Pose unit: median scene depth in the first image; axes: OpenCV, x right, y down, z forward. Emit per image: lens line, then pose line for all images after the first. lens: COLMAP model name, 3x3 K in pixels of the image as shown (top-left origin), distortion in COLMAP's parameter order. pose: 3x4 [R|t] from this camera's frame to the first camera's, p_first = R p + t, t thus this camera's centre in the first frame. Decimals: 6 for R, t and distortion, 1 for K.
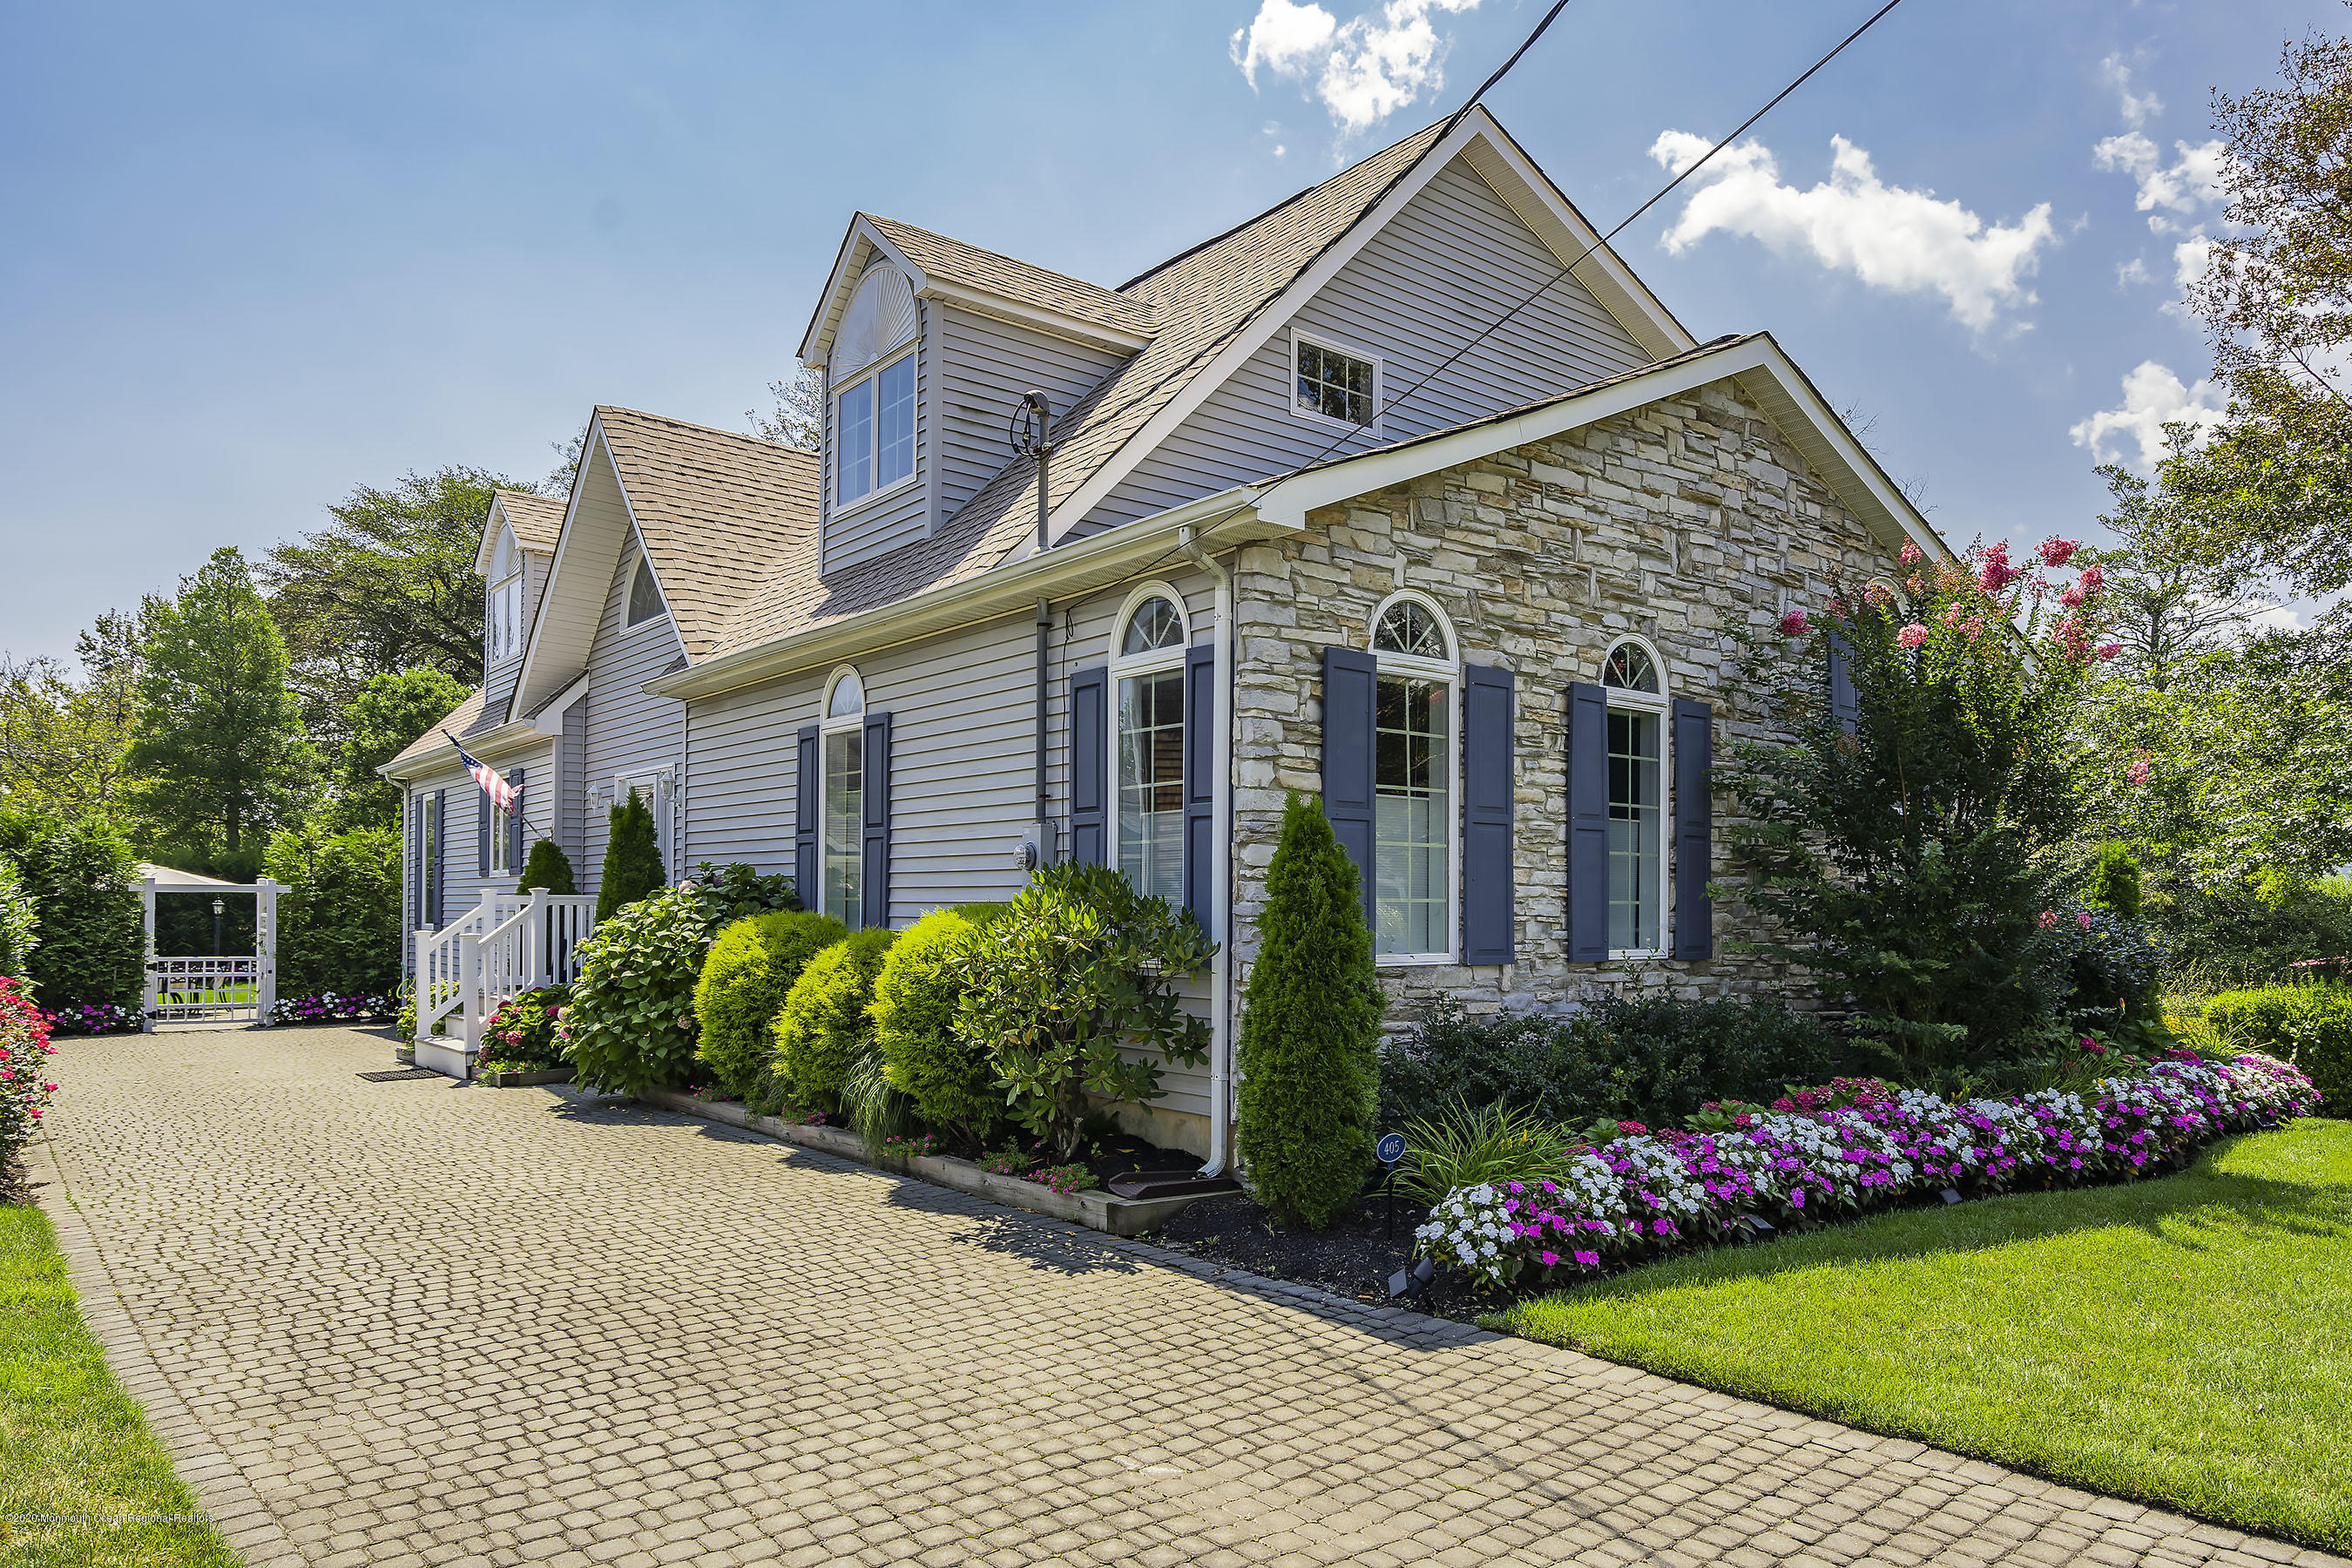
lens RADIAL K [[1566.1, 0, 1190.6], [0, 1566.1, 780.1], [0, 0, 1]] dist [0.020561, -0.002132]
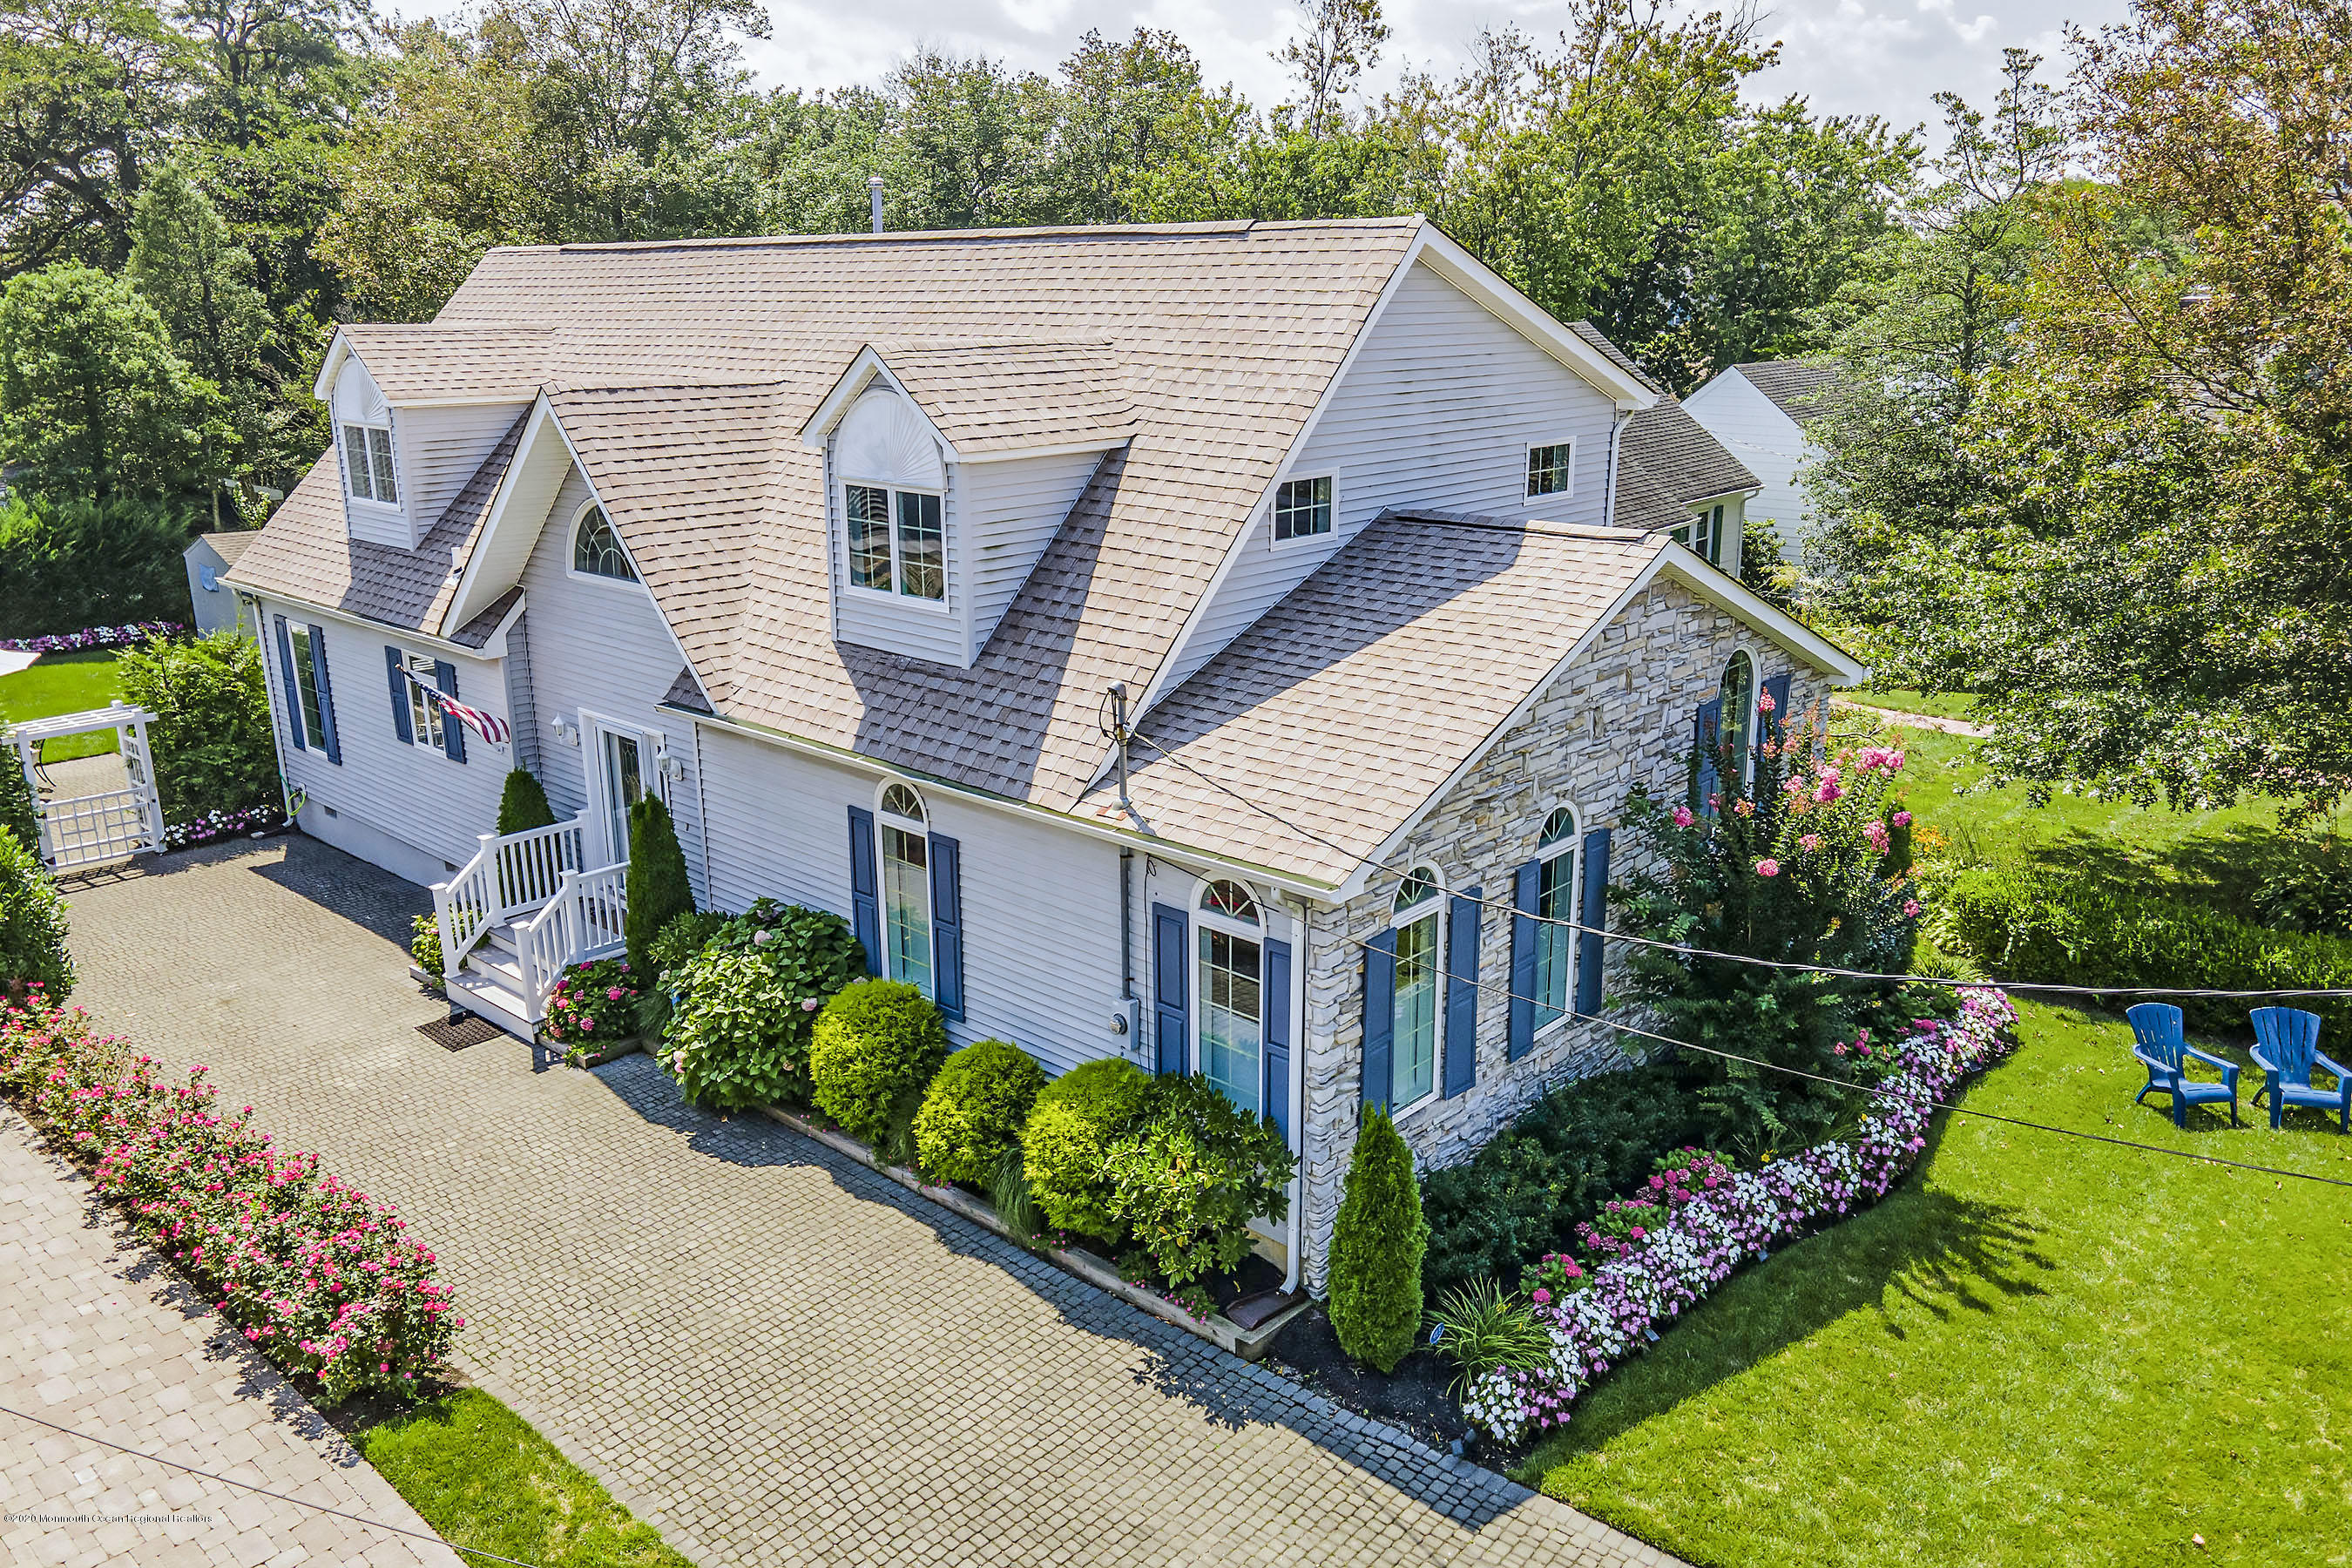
lens RADIAL K [[1684.6, 0, 1166.1], [0, 1684.6, 782.8], [0, 0, 1]] dist [0.012265, 0.010624]
pose [[0.992249, -0.050588, 0.113498, -0.227379], [0.017668, 0.961537, 0.274108, -0.567953], [-0.122999, -0.269978, 0.954978, -0.330821]]
